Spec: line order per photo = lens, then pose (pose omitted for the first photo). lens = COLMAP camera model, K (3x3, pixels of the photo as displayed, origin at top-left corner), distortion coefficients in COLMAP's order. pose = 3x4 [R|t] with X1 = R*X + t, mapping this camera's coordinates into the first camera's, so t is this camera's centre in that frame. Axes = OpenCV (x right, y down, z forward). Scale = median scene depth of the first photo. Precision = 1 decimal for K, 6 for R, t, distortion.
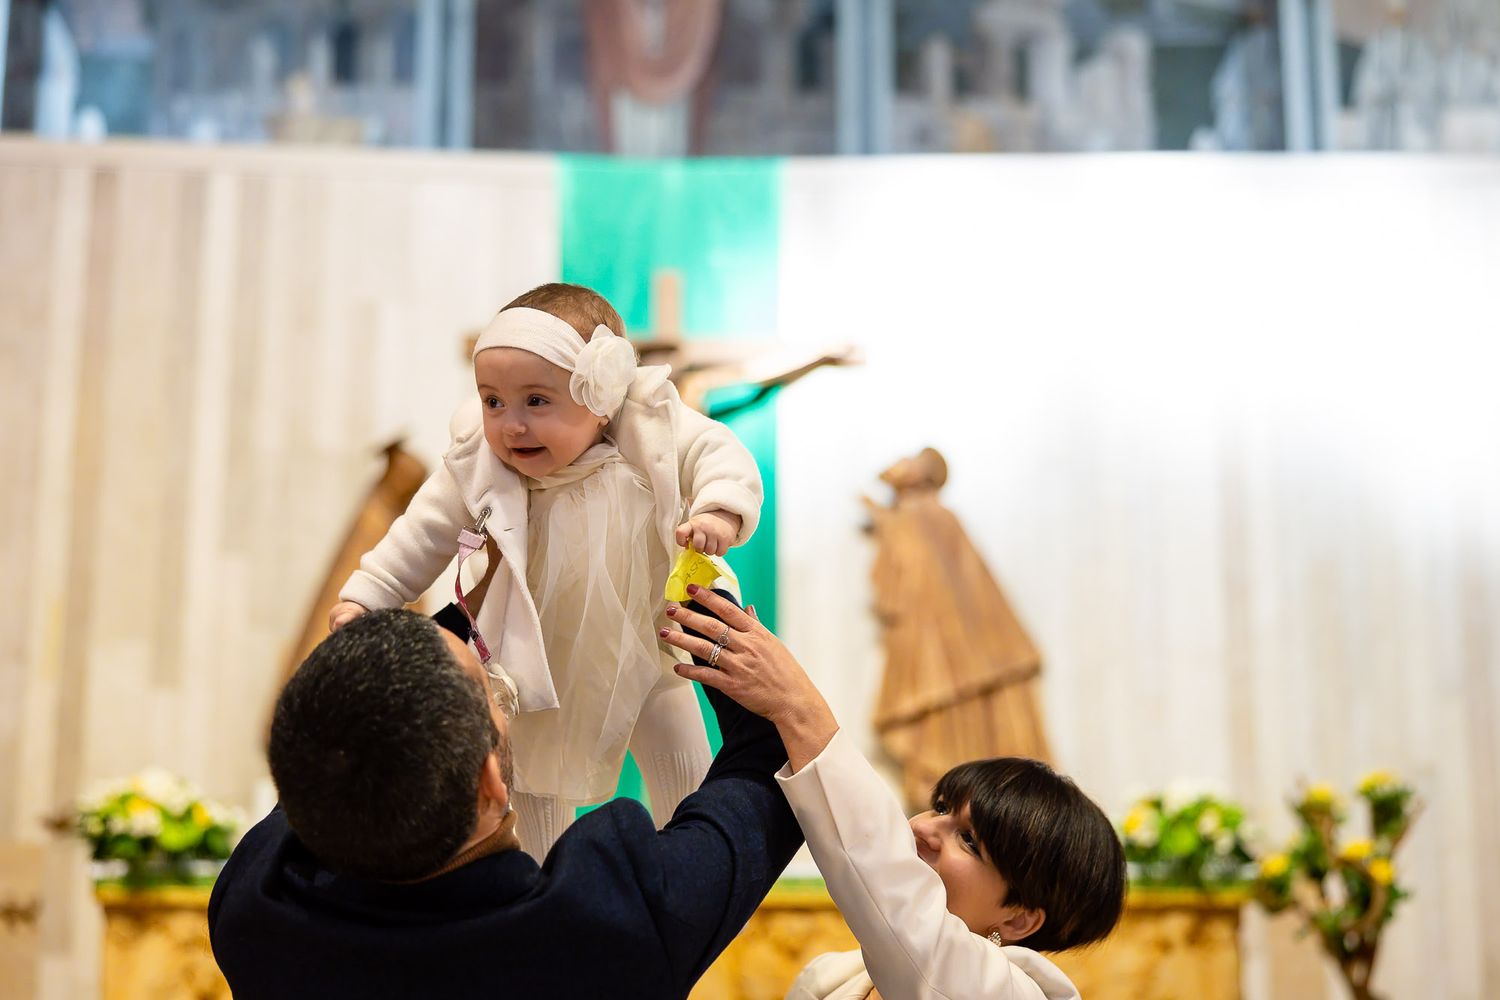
lens RADIAL K [[2480.7, 0, 750.0], [0, 2480.7, 500.0], [0, 0, 1]] dist [-0.047110, -0.163892]
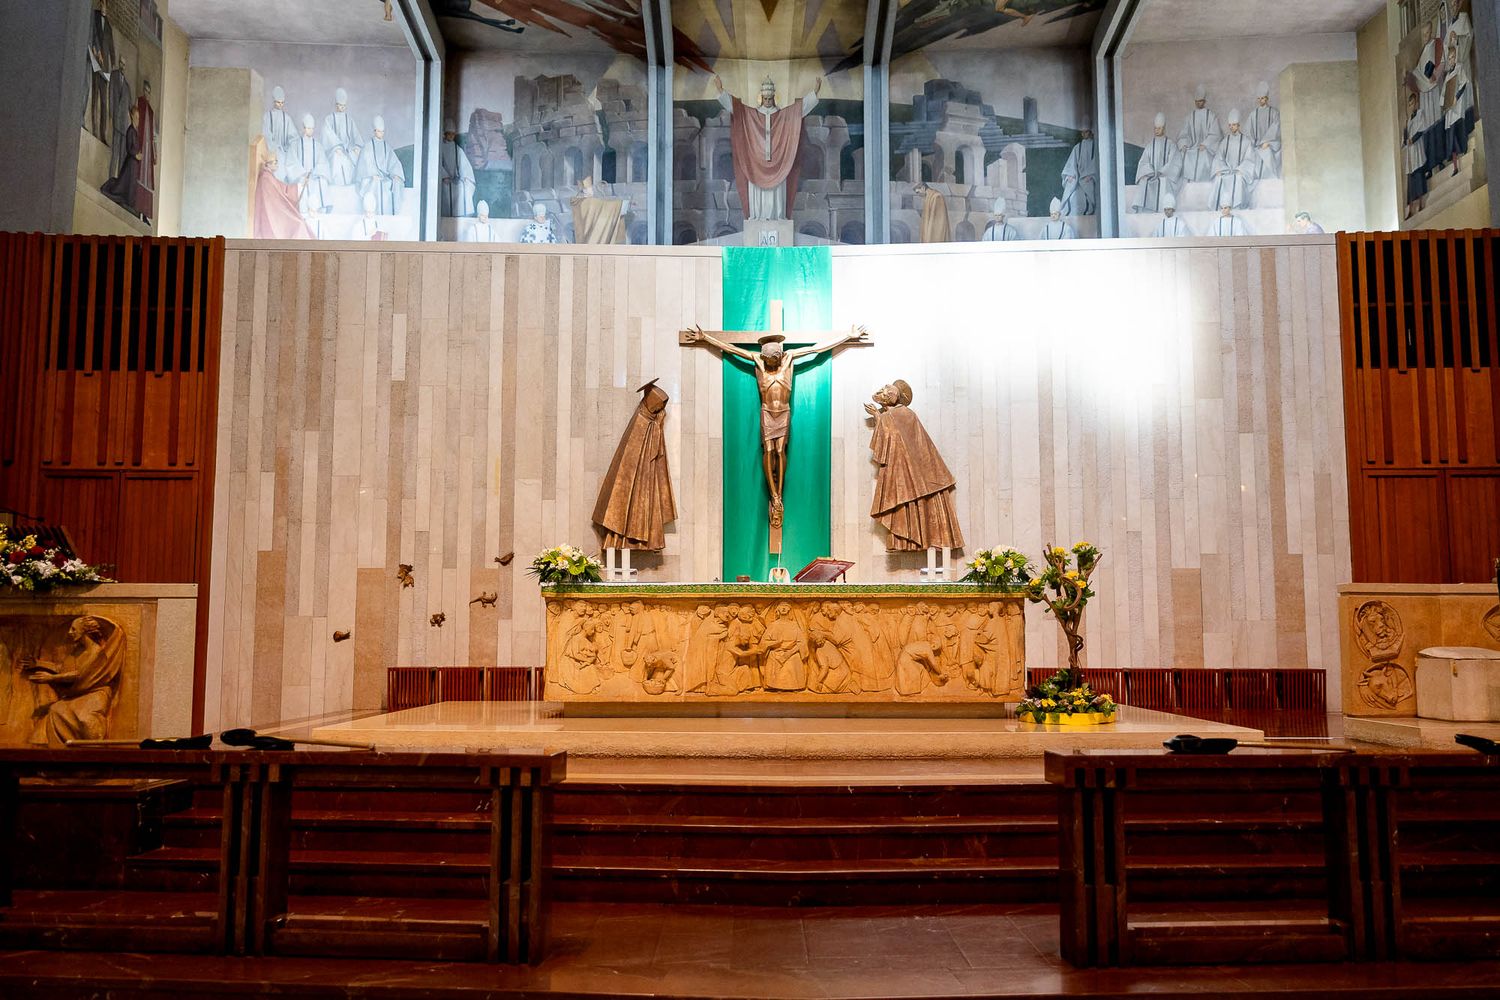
lens RADIAL K [[2480.7, 0, 750.0], [0, 2480.7, 500.0], [0, 0, 1]] dist [-0.047110, -0.163892]
pose [[0.999317, -0.002326, -0.036875, 0.021811], [0.007025, 0.991774, 0.127810, -0.195194], [0.036275, -0.127981, 0.991113, -1.125143]]
